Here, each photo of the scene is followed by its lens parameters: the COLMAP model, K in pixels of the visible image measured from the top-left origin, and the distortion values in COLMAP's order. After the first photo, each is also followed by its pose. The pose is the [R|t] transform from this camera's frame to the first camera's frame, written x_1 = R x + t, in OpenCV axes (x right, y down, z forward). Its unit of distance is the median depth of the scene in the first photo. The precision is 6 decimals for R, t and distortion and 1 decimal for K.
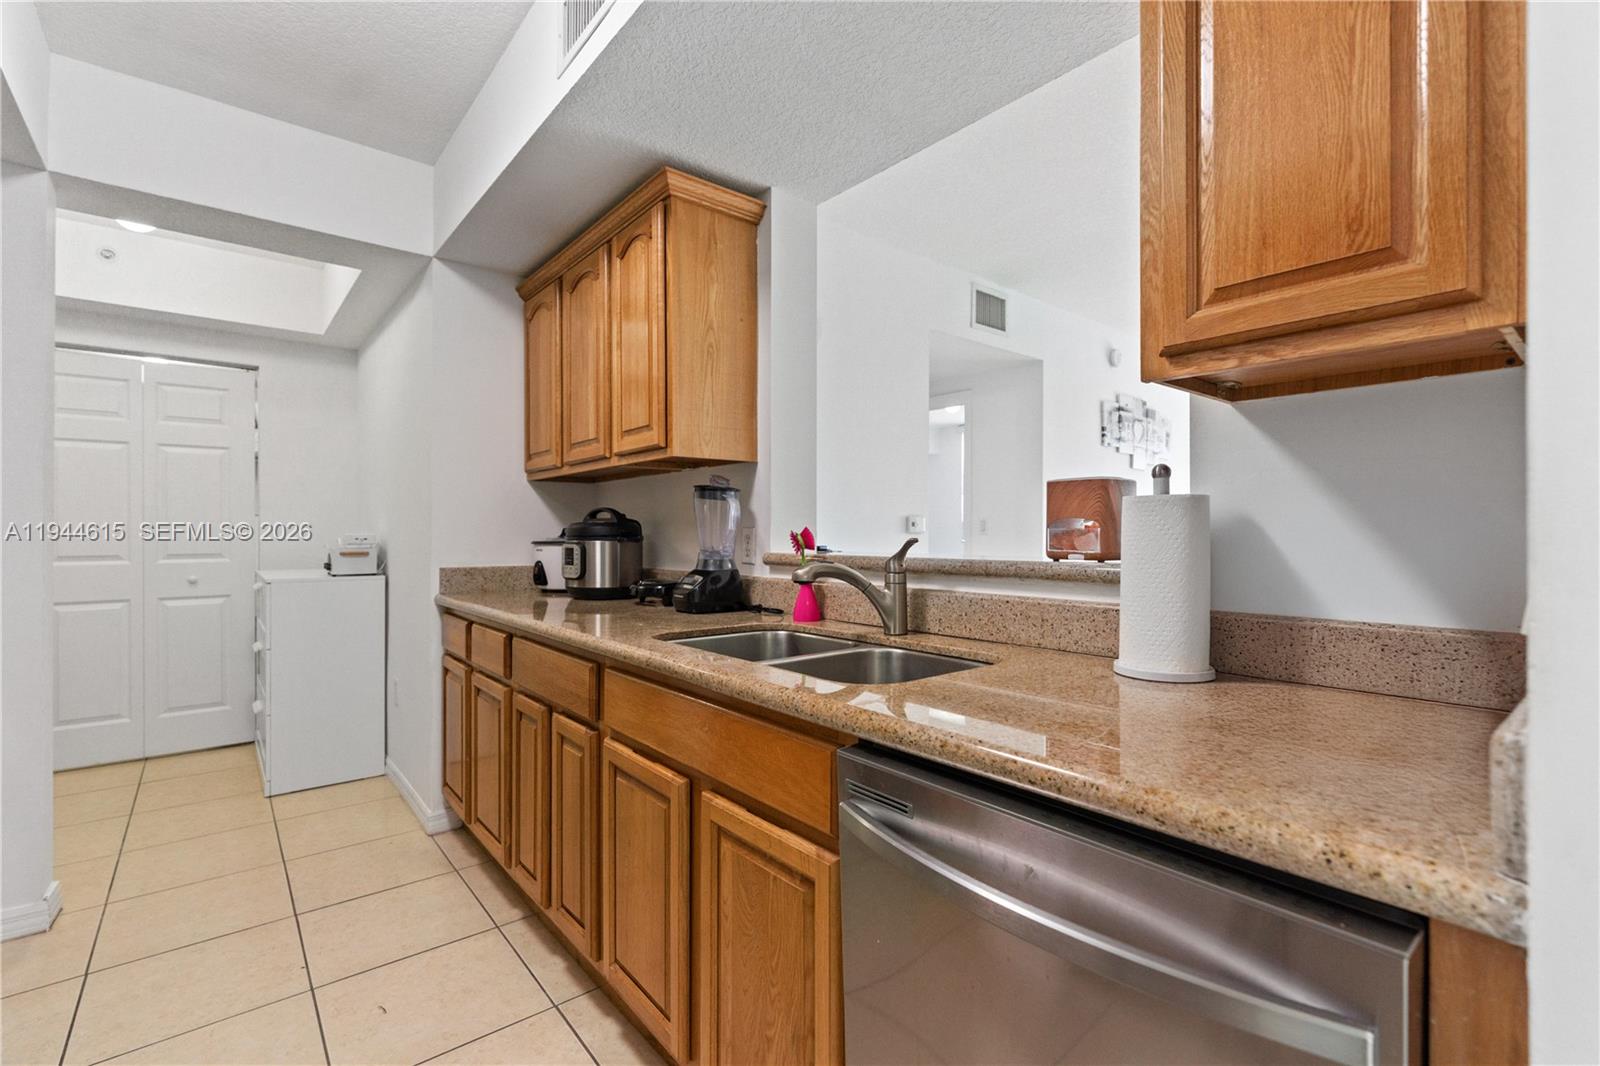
lens RADIAL K [[725.8, 0, 806.8], [0, 725.8, 531.7], [0, 0, 1]] dist [-0.010337, 0.002780]
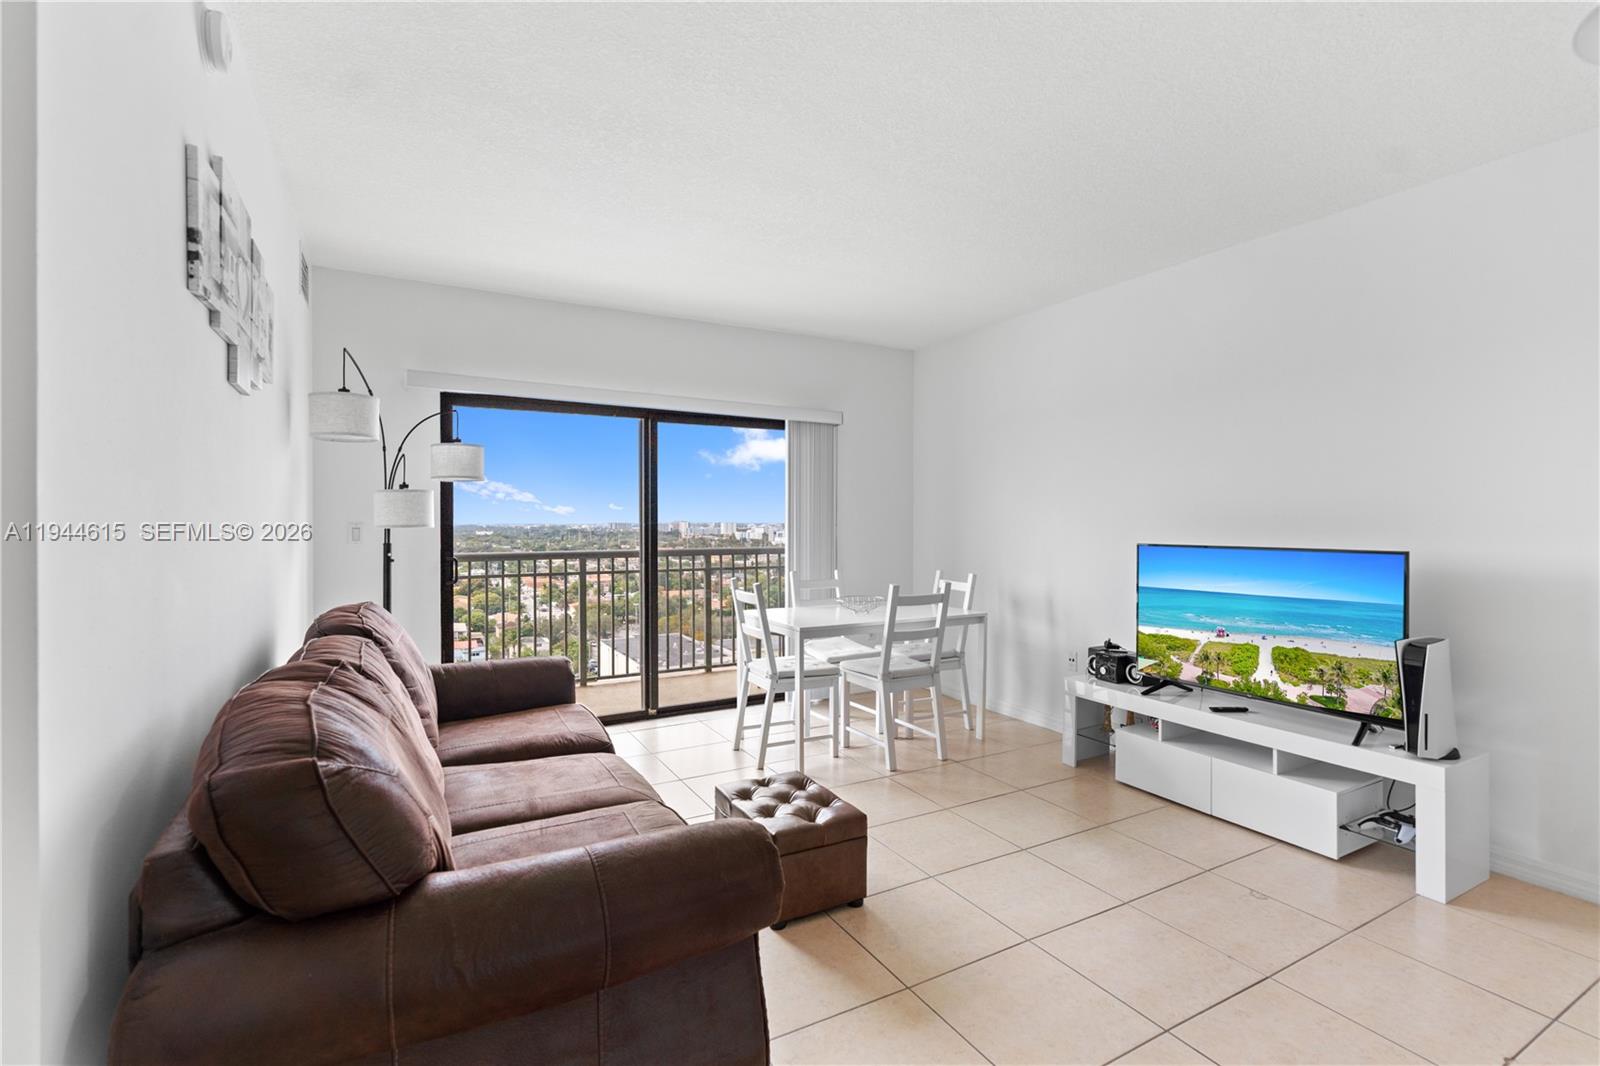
lens RADIAL K [[725.8, 0, 806.8], [0, 725.8, 531.7], [0, 0, 1]] dist [-0.010337, 0.002780]
pose [[0.190877, -0.018666, 0.981436, 0.295106], [0.000955, 0.999822, 0.018830, -0.039011], [-0.981613, -0.002657, 0.190861, 1.310266]]
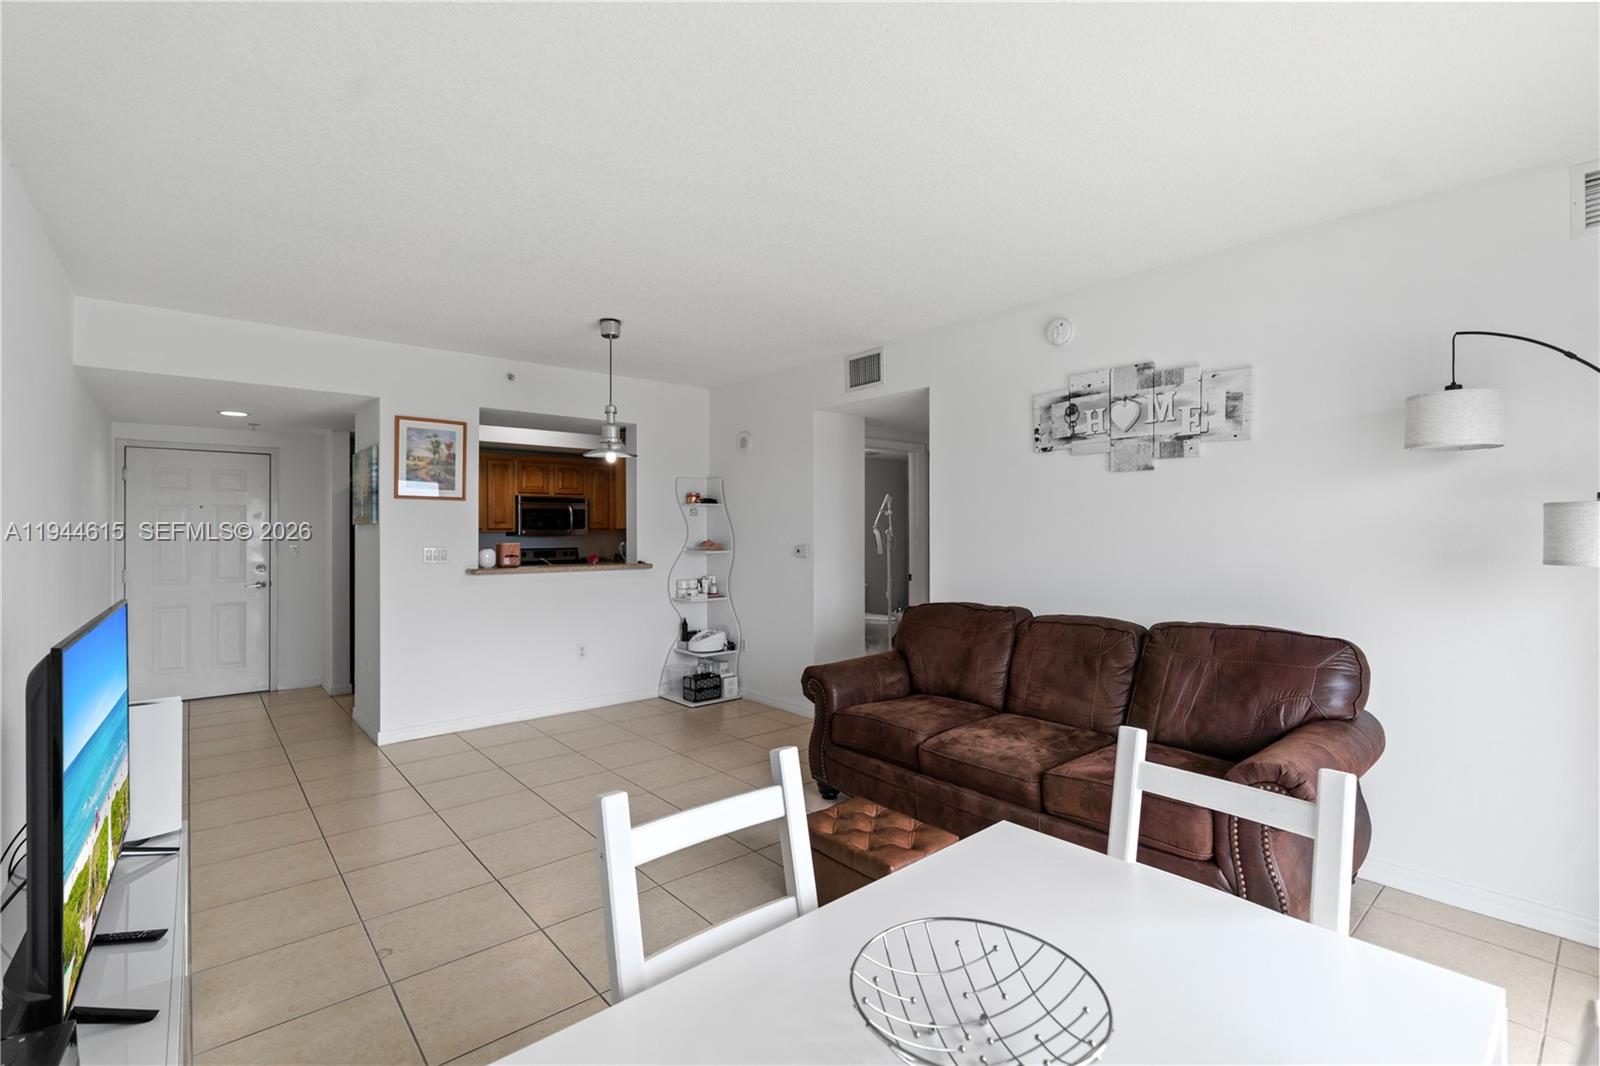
lens RADIAL K [[725.8, 0, 806.8], [0, 725.8, 531.7], [0, 0, 1]] dist [-0.010337, 0.002780]
pose [[0.012211, -0.006063, -0.999907, 2.285439], [0.003068, 0.999977, -0.006026, -0.057124], [0.999921, -0.002994, 0.012230, 1.426245]]
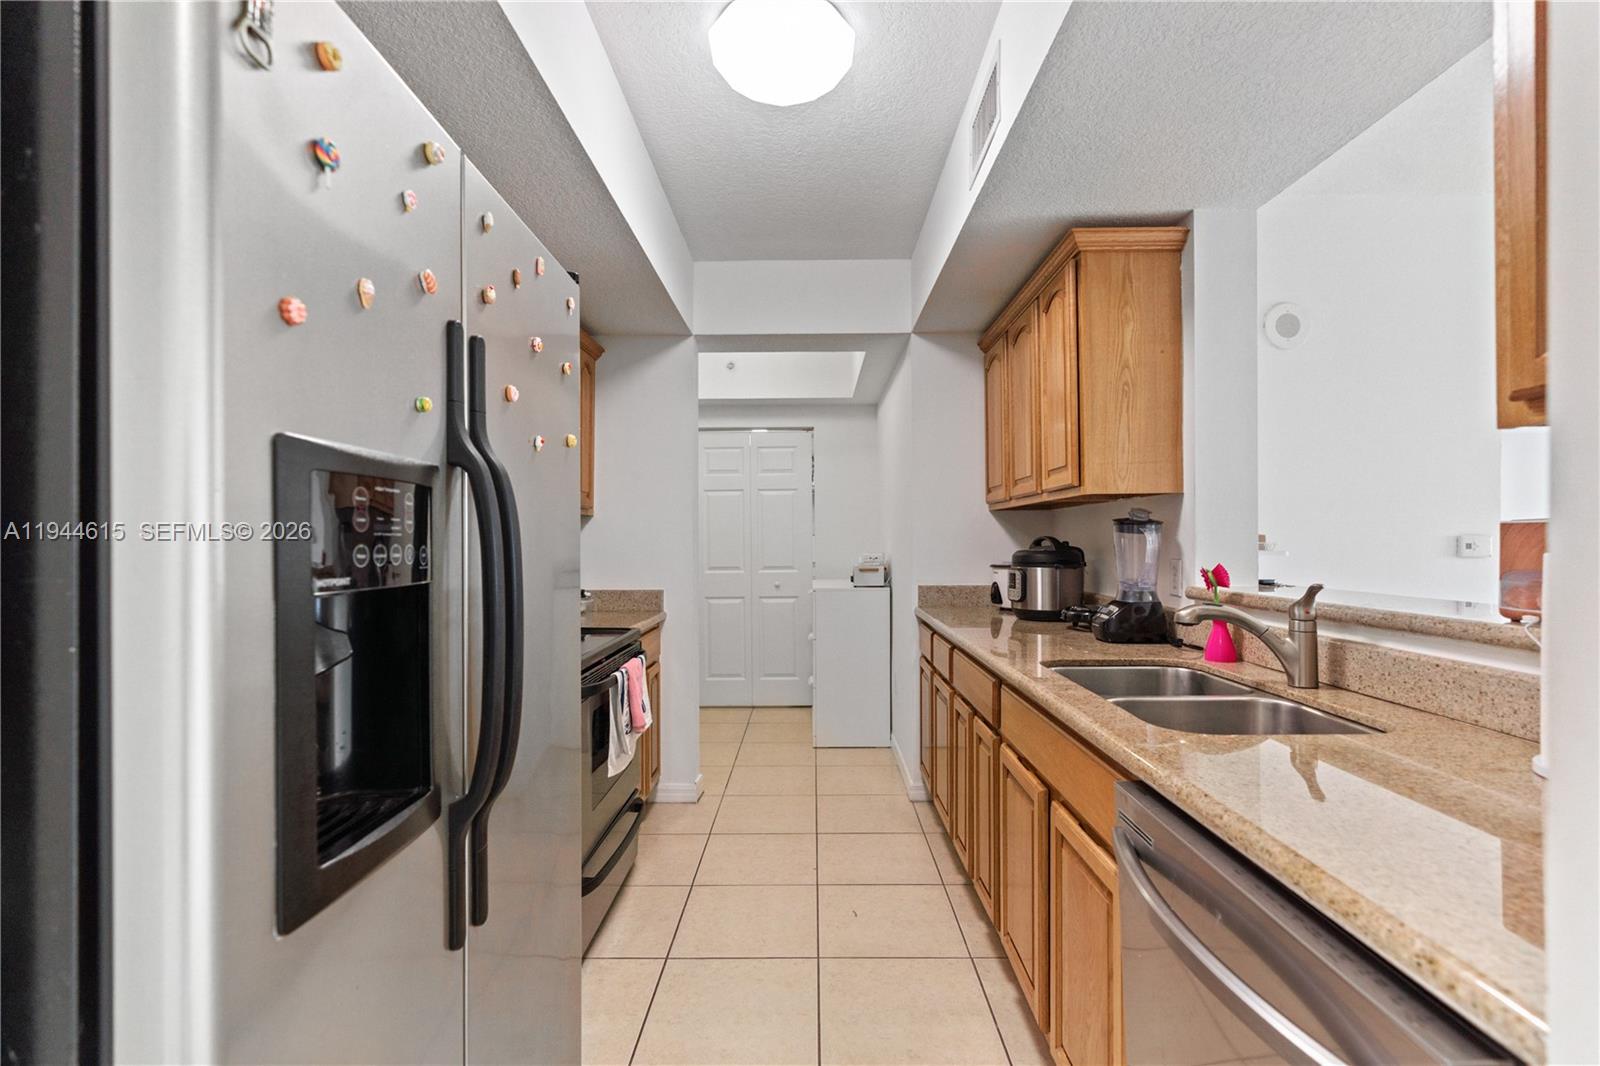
lens RADIAL K [[729.5, 0, 793.9], [0, 729.5, 539.3], [0, 0, 1]] dist [-0.006865, 0.000692]
pose [[0.754499, -0.004626, -0.656285, 0.158404], [0.006873, 0.999976, 0.000853, -0.033296], [0.656265, -0.005154, 0.754513, -0.077003]]
